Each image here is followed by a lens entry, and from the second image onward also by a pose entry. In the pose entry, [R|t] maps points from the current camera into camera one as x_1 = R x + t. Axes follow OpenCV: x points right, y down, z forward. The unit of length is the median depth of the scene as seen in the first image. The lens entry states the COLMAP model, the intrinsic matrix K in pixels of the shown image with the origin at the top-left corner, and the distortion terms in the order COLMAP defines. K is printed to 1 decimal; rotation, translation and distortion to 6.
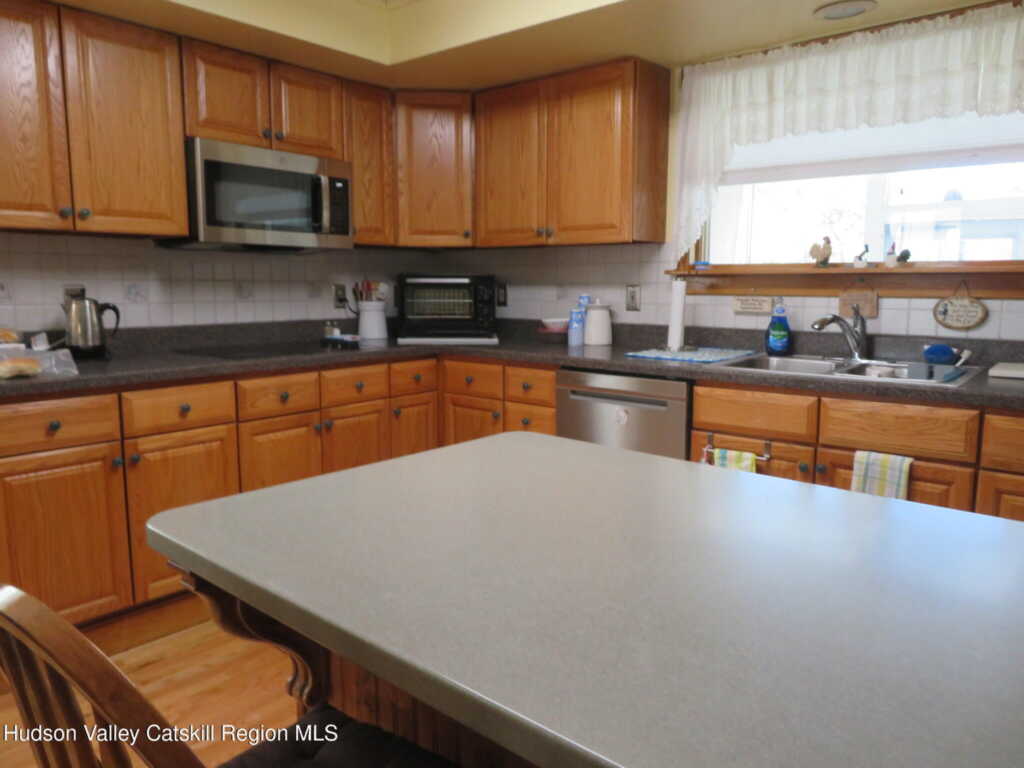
lens RADIAL K [[728.2, 0, 508.2], [0, 728.2, 386.6], [0, 0, 1]] dist [-0.014448, 0.004985]
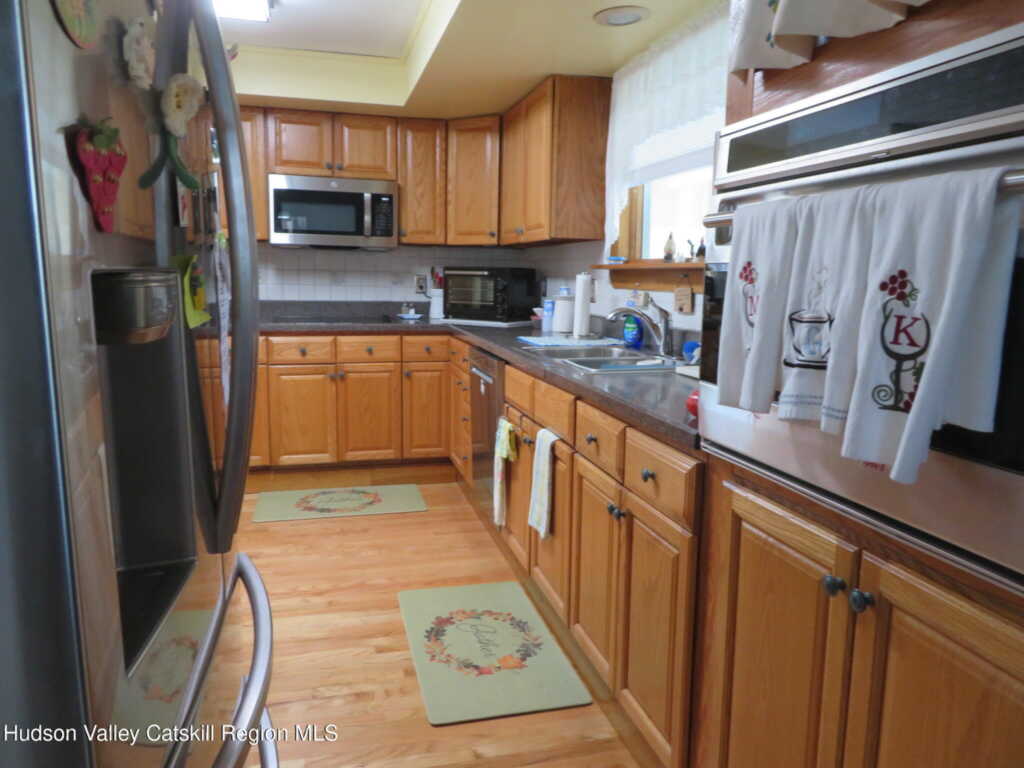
lens RADIAL K [[728.2, 0, 515.2], [0, 728.2, 387.1], [0, 0, 1]] dist [-0.014448, 0.004985]
pose [[0.822116, 0.100241, -0.560426, 0.804168], [-0.097981, 0.994602, 0.034167, -0.005376], [0.560825, 0.026822, 0.827499, 0.047700]]
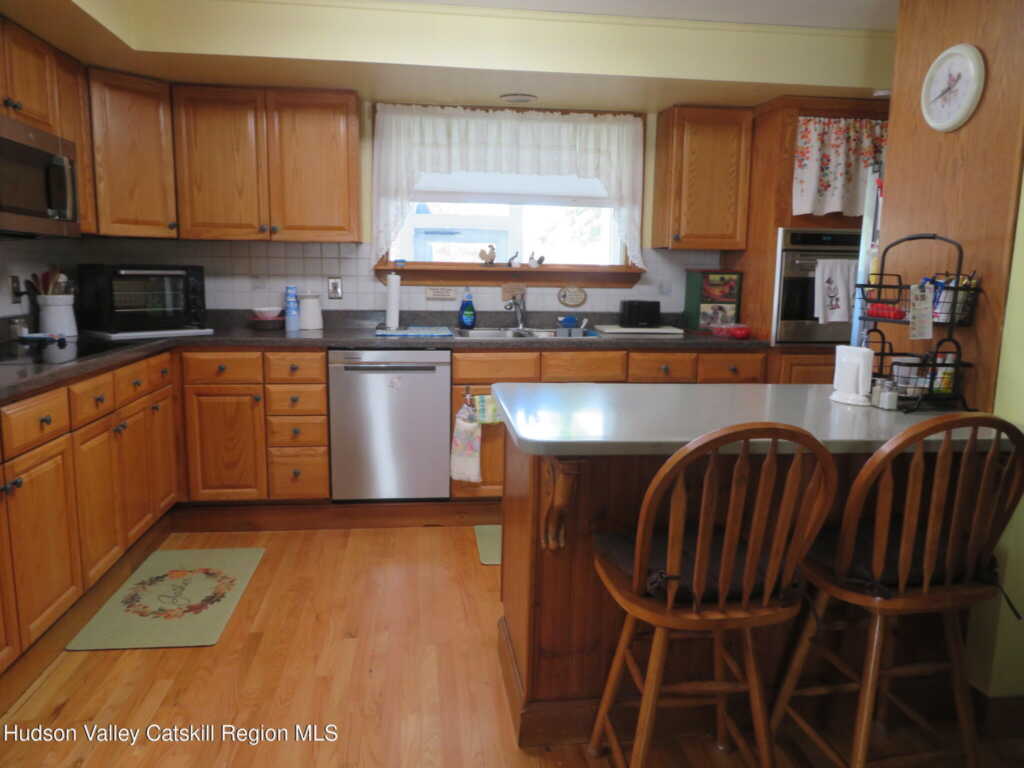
lens RADIAL K [[728.2, 0, 512.4], [0, 728.2, 383.3], [0, 0, 1]] dist [-0.014448, 0.004985]
pose [[0.677922, -0.103057, 0.727874, -0.585802], [0.091451, 0.994256, 0.055598, -0.008924], [-0.729423, 0.028873, 0.683453, -0.013464]]
